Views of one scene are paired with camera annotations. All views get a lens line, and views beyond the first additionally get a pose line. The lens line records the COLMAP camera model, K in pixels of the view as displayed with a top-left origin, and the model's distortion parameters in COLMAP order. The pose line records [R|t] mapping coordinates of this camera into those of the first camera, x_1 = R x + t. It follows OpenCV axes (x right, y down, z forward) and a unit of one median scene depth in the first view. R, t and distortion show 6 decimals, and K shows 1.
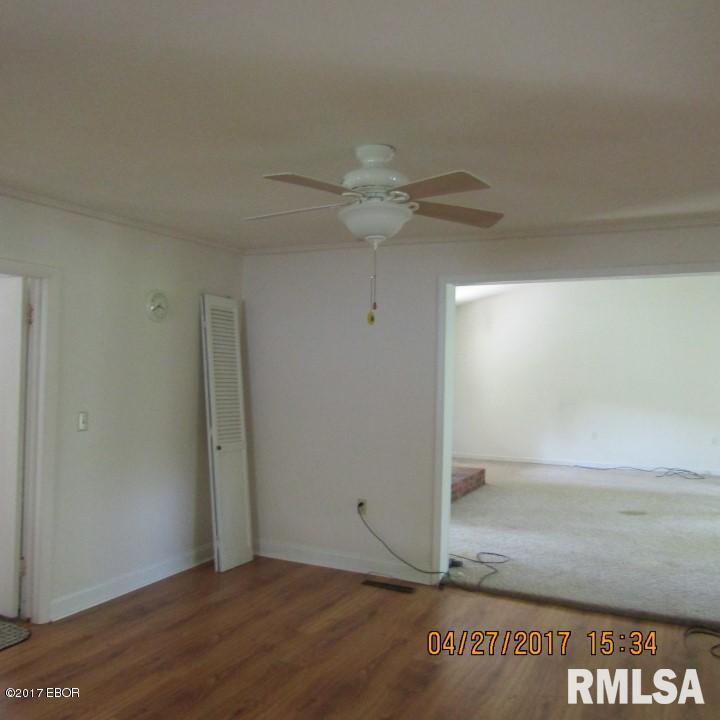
lens RADIAL K [[683.9, 0, 360.7], [0, 683.9, 362.6], [0, 0, 1]] dist [-0.014279, 0.010968]
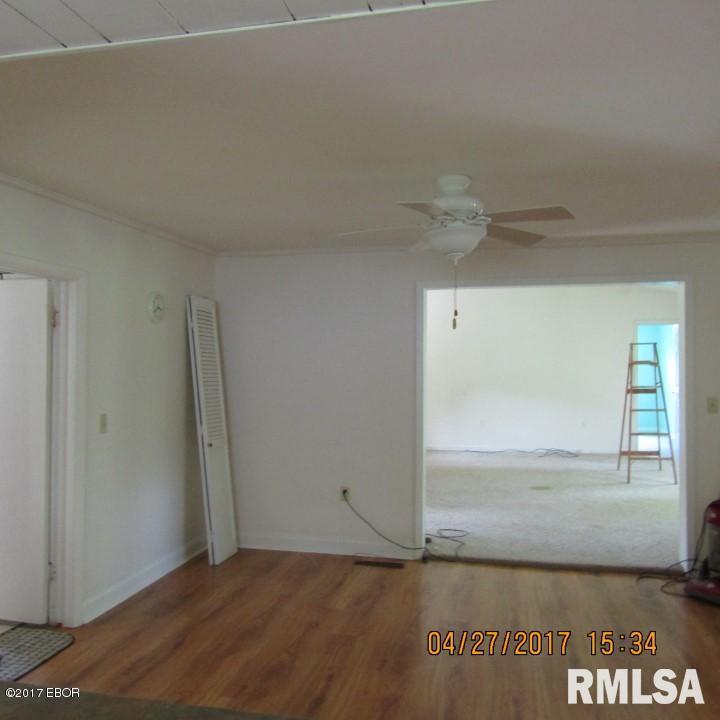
lens RADIAL K [[683.9, 0, 360.7], [0, 683.9, 362.6], [0, 0, 1]] dist [-0.014279, 0.010968]
pose [[0.971132, -0.015293, 0.238054, -0.236043], [0.013387, 0.999864, 0.009619, -0.006422], [-0.238168, -0.006154, 0.971204, -0.053939]]
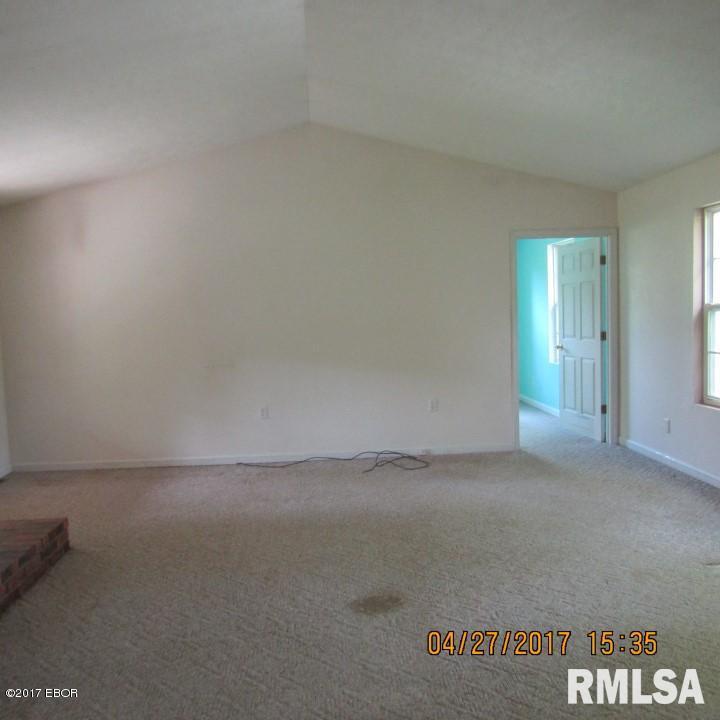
lens RADIAL K [[683.9, 0, 360.7], [0, 683.9, 362.6], [0, 0, 1]] dist [-0.014279, 0.010968]
pose [[0.871245, -0.071551, 0.485605, 0.249477], [0.034084, 0.995749, 0.085565, 0.020645], [-0.489663, -0.057997, 0.869981, 0.884223]]
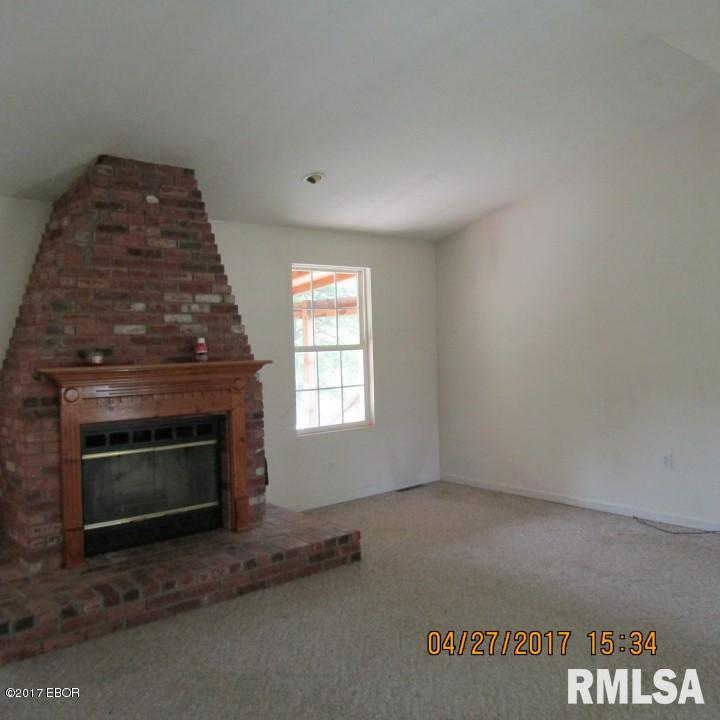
lens RADIAL K [[683.9, 0, 360.7], [0, 683.9, 362.6], [0, 0, 1]] dist [-0.014279, 0.010968]
pose [[0.914417, -0.021926, -0.404180, 0.731985], [0.039328, 0.998620, 0.034801, 0.016031], [0.402859, -0.047719, 0.914017, 0.973525]]
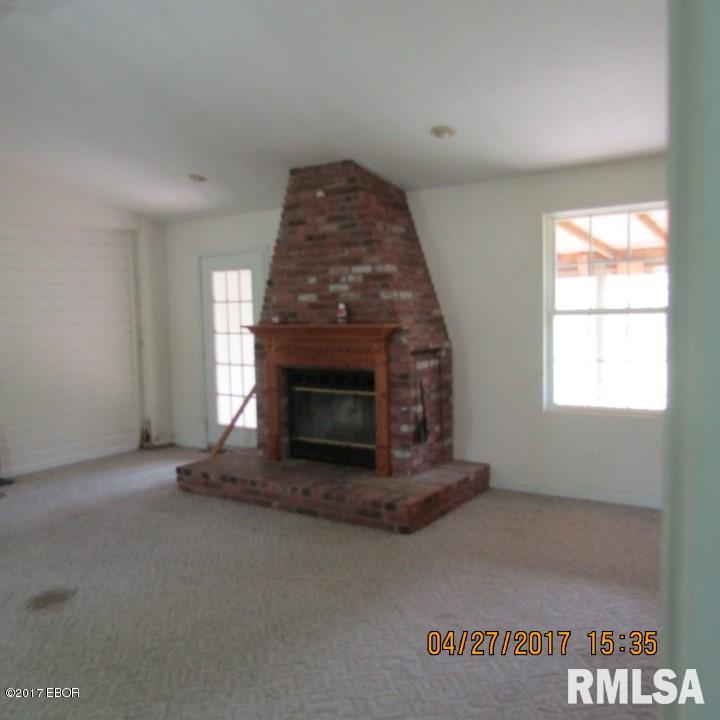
lens RADIAL K [[683.9, 0, 360.7], [0, 683.9, 362.6], [0, 0, 1]] dist [-0.014279, 0.010968]
pose [[-0.147460, 0.070264, -0.986569, 1.260211], [0.031687, 0.997297, 0.066291, 0.028603], [0.988560, -0.021486, -0.149288, 1.936208]]
